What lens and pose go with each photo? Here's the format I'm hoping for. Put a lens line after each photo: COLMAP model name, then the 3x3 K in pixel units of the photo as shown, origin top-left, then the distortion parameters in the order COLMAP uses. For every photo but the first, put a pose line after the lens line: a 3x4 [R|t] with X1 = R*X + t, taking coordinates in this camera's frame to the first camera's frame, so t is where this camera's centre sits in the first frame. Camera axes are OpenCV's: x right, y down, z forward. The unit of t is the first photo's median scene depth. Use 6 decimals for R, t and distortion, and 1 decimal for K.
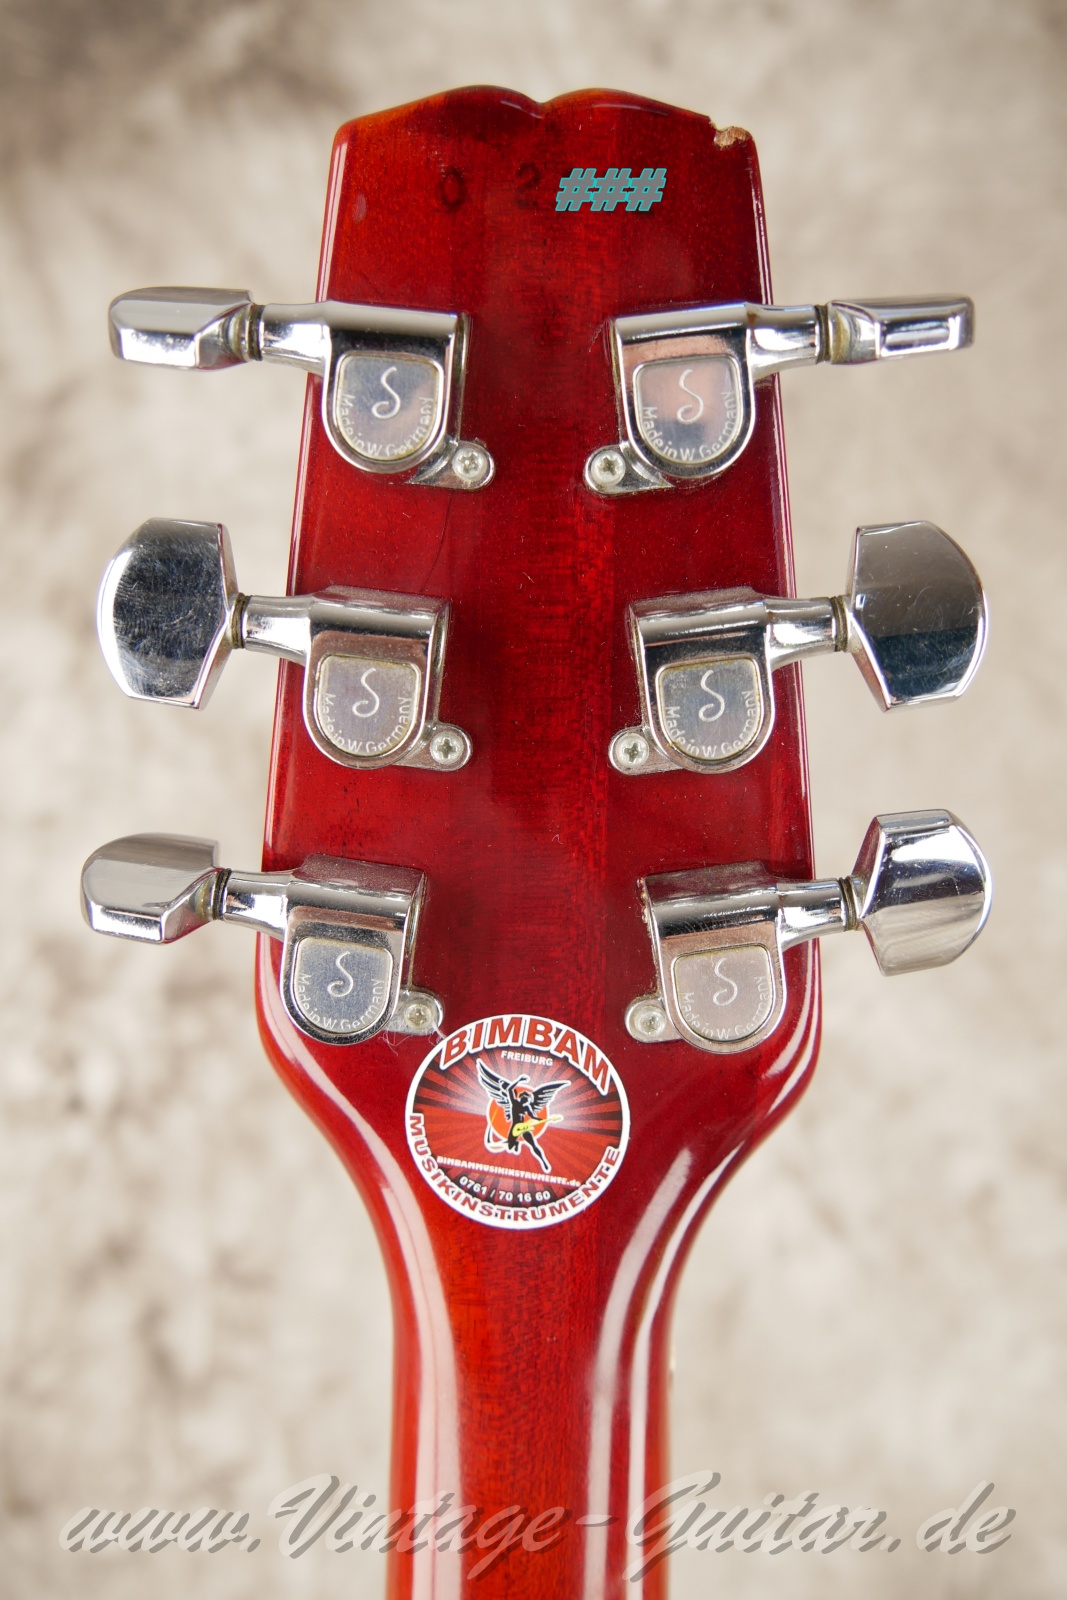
lens RADIAL K [[1338.4, 0, 529.8], [0, 1338.4, 798.9], [0, 0, 1]] dist [-0.070420, 0.054386]
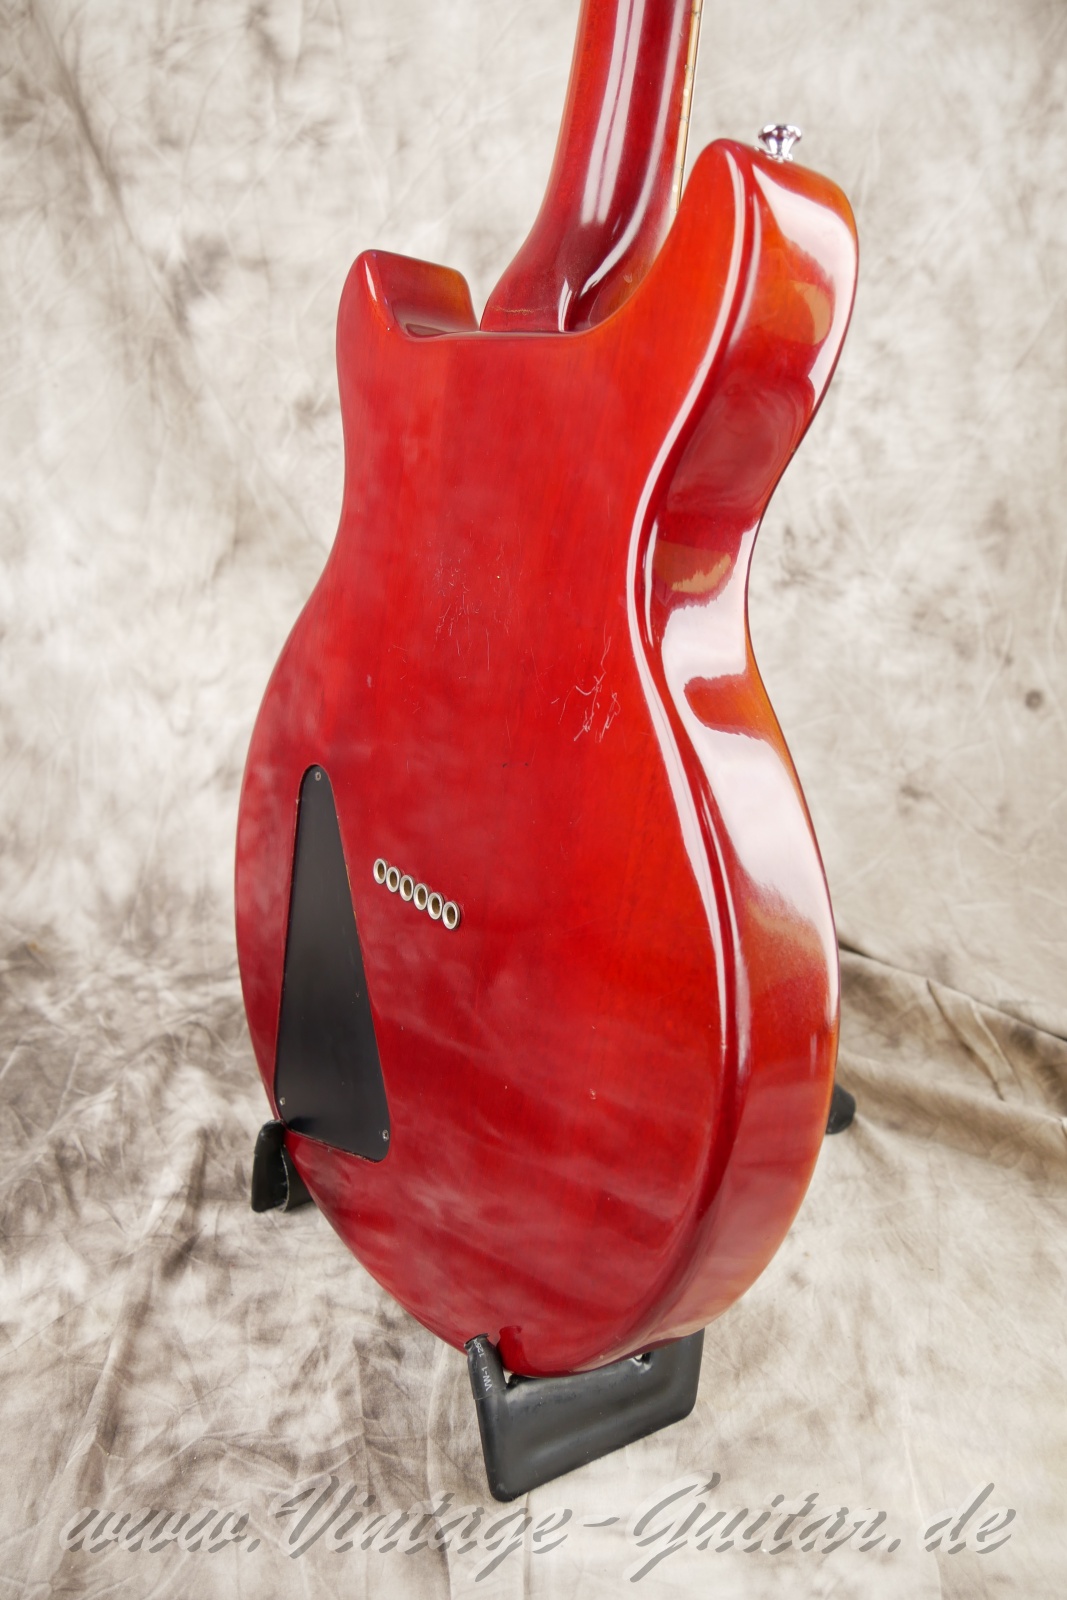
lens RADIAL K [[1318.0, 0, 533.5], [0, 1318.0, 800.0], [0, 0, 1]] dist [-0.058677, 0.019823]
pose [[0.999412, -0.006577, 0.033654, -0.063175], [-0.002868, 0.961958, 0.273184, 0.822536], [-0.034171, -0.273120, 0.961373, -0.472692]]
